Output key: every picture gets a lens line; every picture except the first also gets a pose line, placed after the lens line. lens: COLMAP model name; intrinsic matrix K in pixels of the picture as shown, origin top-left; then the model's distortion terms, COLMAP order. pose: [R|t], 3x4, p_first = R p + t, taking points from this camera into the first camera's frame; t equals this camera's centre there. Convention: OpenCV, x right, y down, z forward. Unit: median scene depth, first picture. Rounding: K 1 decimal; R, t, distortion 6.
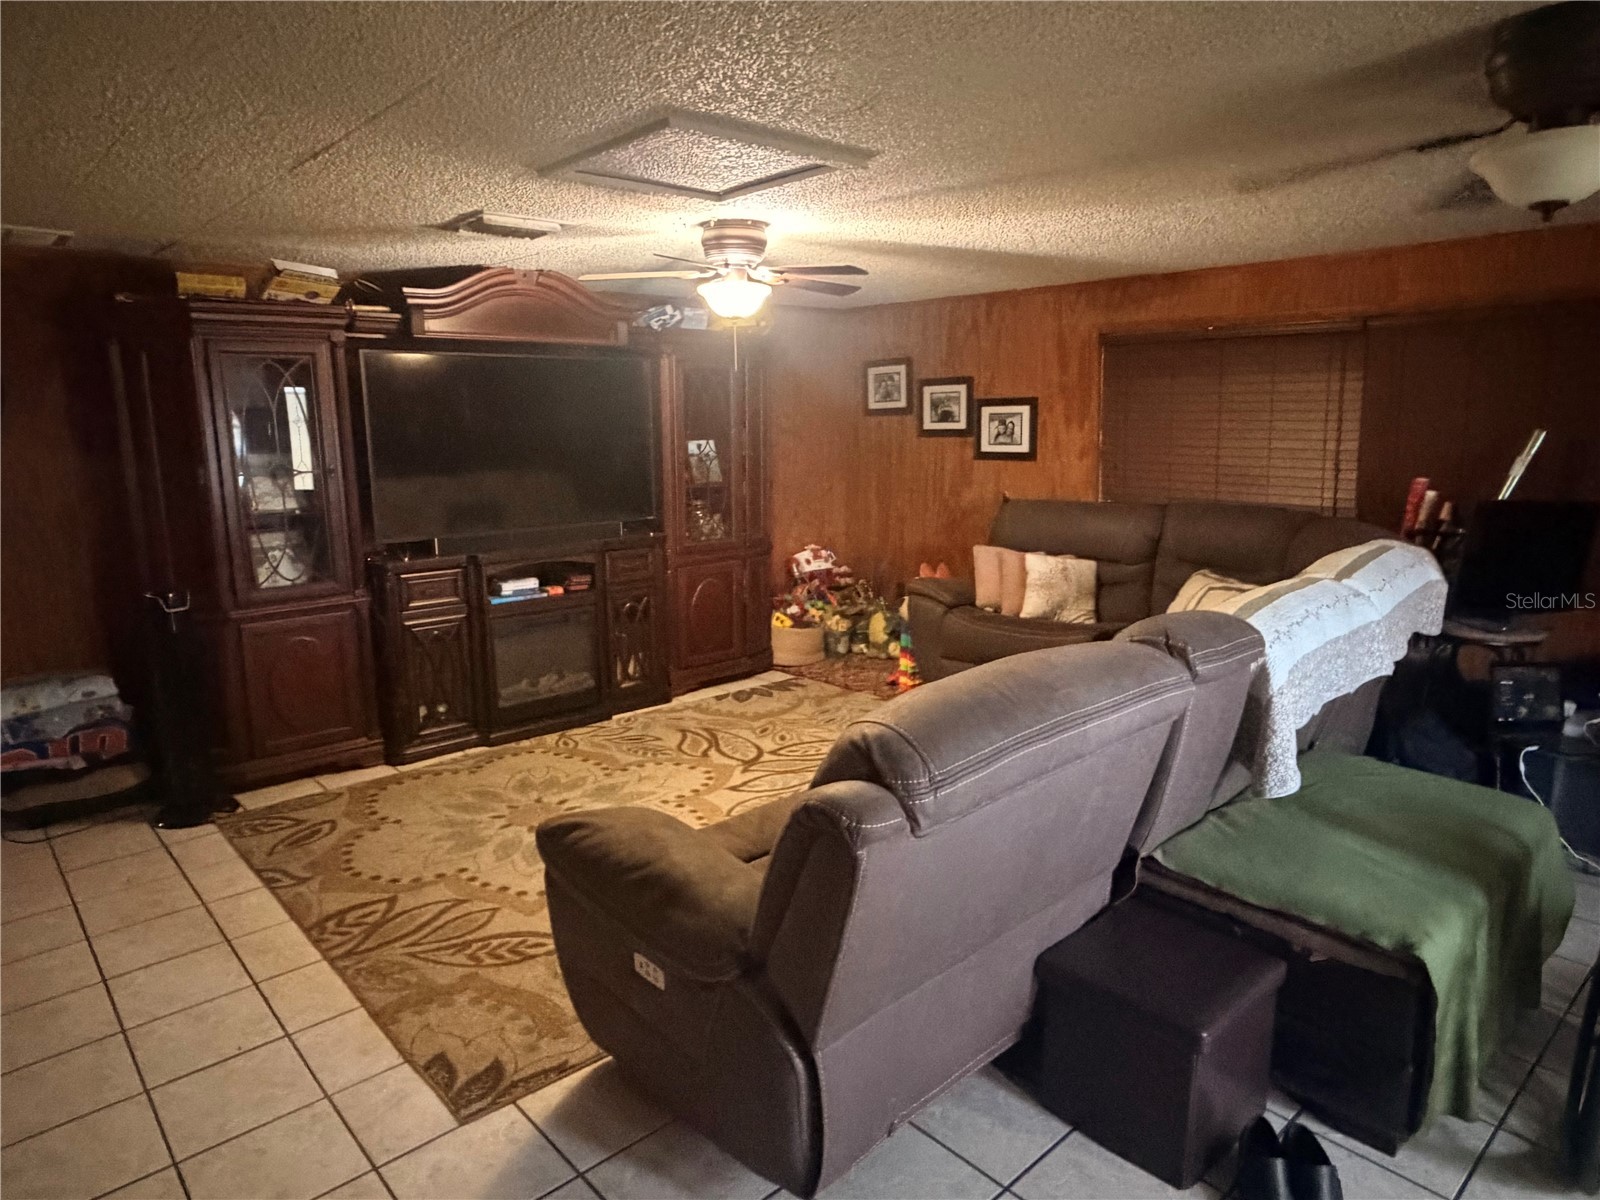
lens RADIAL K [[992.3, 0, 800.0], [0, 992.3, 600.0], [0, 0, 1]] dist [0.002784, 0.004294]
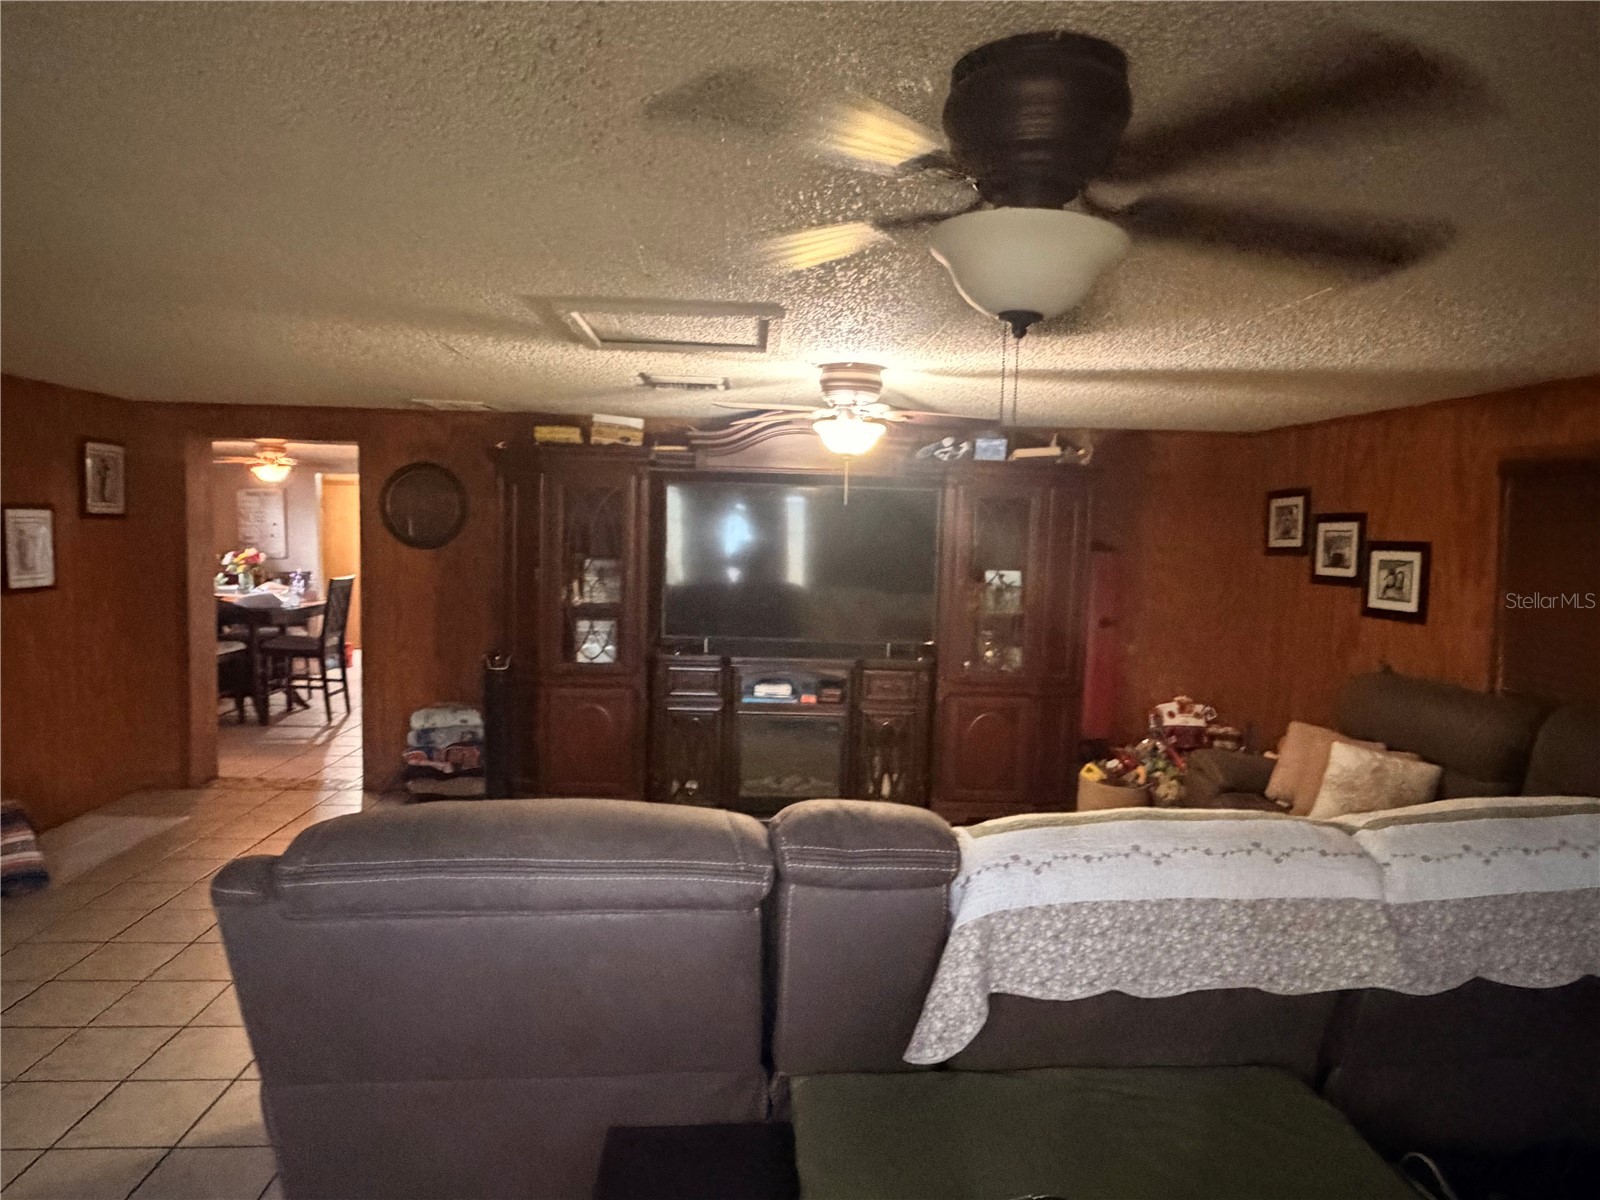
lens RADIAL K [[992.3, 0, 800.0], [0, 992.3, 600.0], [0, 0, 1]] dist [0.002784, 0.004294]
pose [[0.775414, 0.080308, -0.626326, 0.341034], [-0.152541, 0.986326, -0.062384, -0.038915], [0.612752, 0.143914, 0.777061, 0.117684]]
